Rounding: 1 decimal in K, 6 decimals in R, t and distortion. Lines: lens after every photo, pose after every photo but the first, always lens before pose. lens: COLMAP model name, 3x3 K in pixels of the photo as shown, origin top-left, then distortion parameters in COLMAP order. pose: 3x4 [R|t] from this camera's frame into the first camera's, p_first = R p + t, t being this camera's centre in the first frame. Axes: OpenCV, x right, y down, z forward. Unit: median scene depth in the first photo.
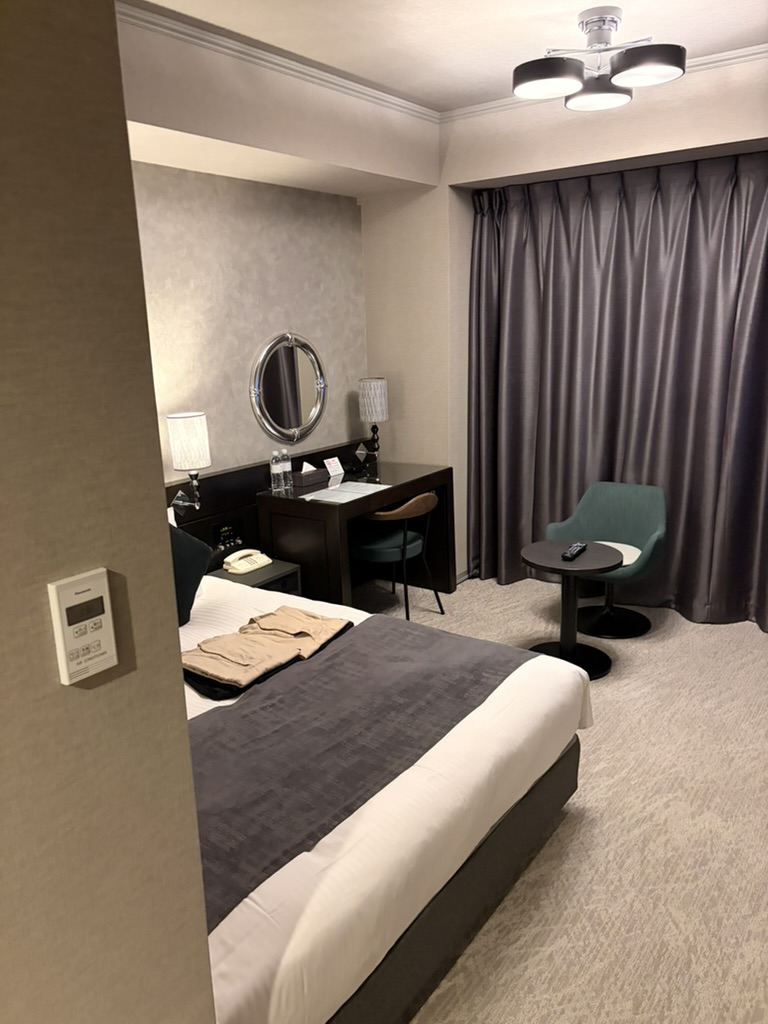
lens RADIAL K [[786.7, 0, 382.0], [0, 786.7, 511.1], [0, 0, 1]] dist [0.029600, 0.001593]
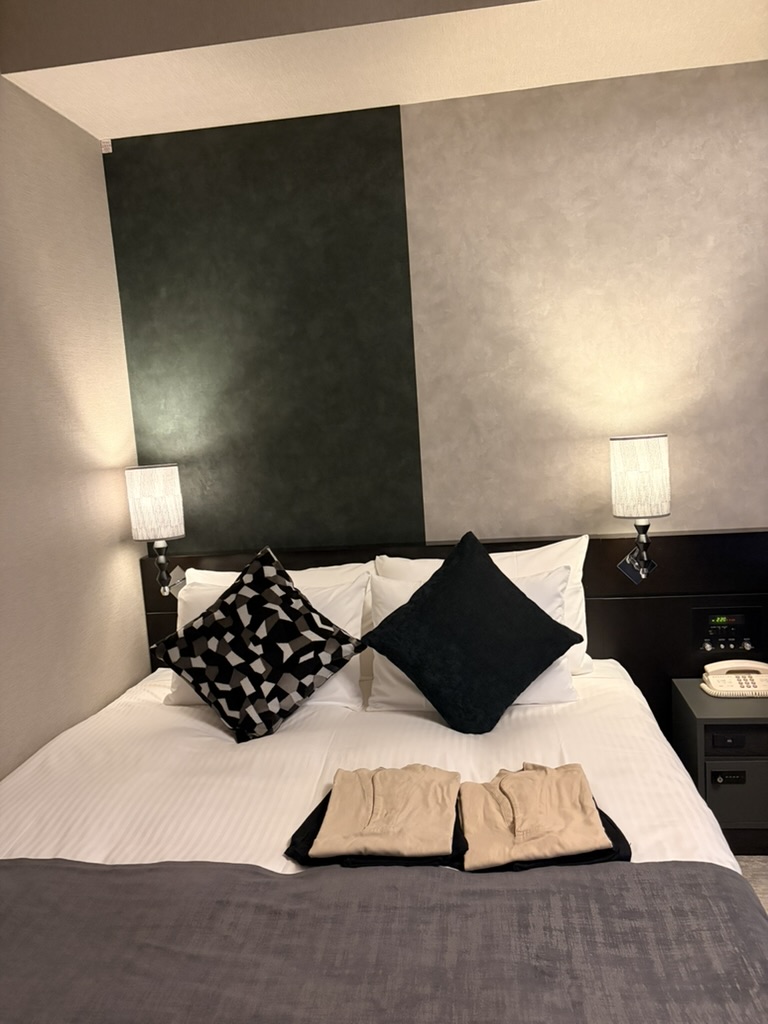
lens RADIAL K [[786.7, 0, 384.0], [0, 786.7, 516.2], [0, 0, 1]] dist [0.029600, 0.001593]
pose [[0.477359, 0.126186, -0.869600, 0.234284], [-0.162671, 0.985220, 0.053667, -0.054116], [0.863520, 0.115840, 0.490831, 0.473238]]
